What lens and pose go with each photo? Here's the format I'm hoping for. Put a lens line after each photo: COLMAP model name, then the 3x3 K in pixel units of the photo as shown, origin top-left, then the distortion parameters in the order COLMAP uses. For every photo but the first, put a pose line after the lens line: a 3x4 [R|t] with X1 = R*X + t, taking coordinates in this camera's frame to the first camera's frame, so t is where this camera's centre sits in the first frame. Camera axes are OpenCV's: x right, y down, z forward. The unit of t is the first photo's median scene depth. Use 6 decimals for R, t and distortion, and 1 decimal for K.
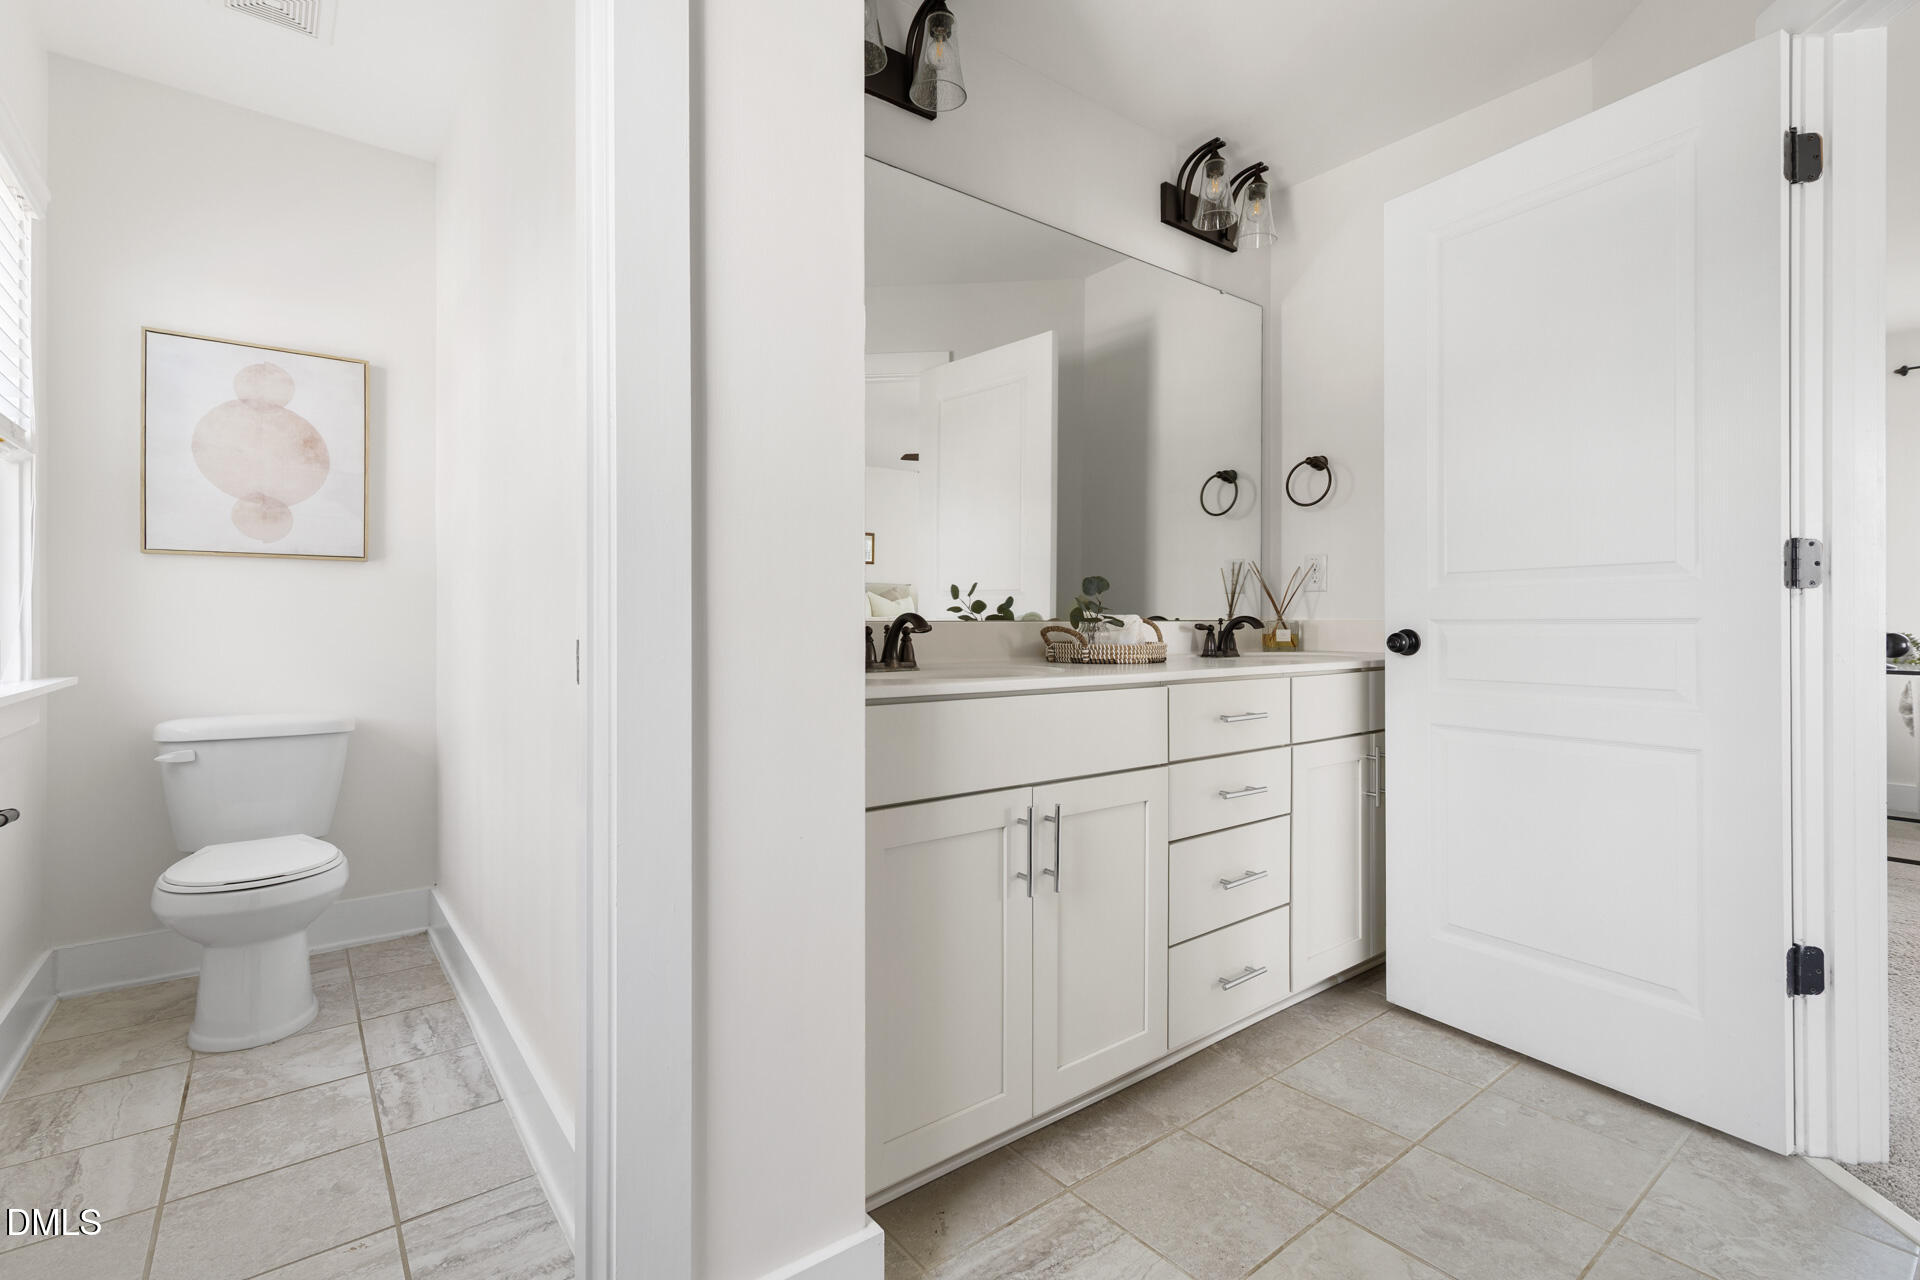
lens RADIAL K [[863.6, 0, 955.2], [0, 863.6, 622.1], [0, 0, 1]] dist [0.001410, 0.000132]
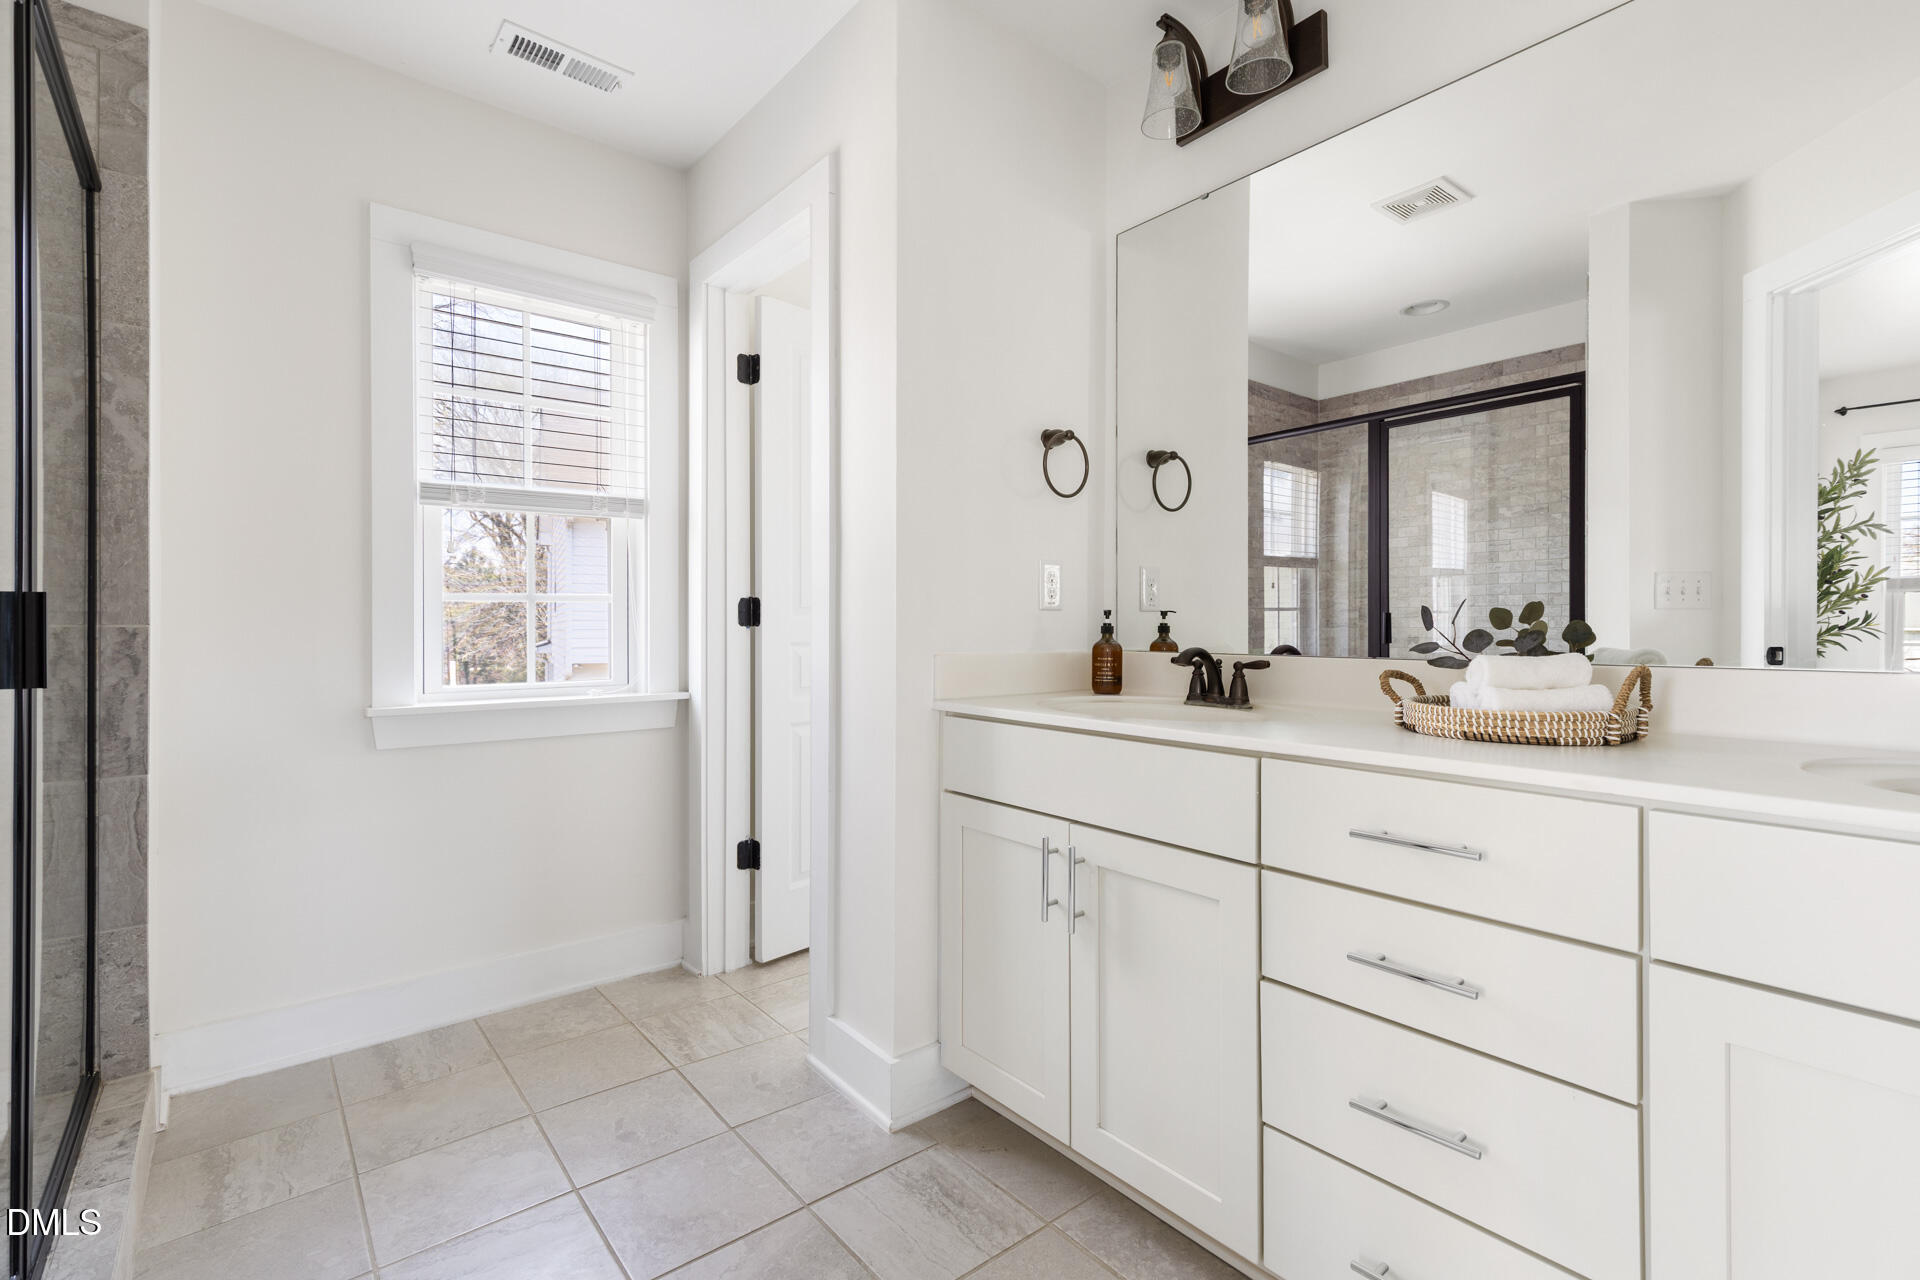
lens RADIAL K [[863.6, 0, 955.2], [0, 863.6, 622.1], [0, 0, 1]] dist [0.001410, 0.000132]
pose [[0.039187, -0.002888, -0.999228, 1.082804], [-0.005458, 0.999980, -0.003104, -0.042352], [0.999217, 0.005575, 0.039170, 0.803587]]
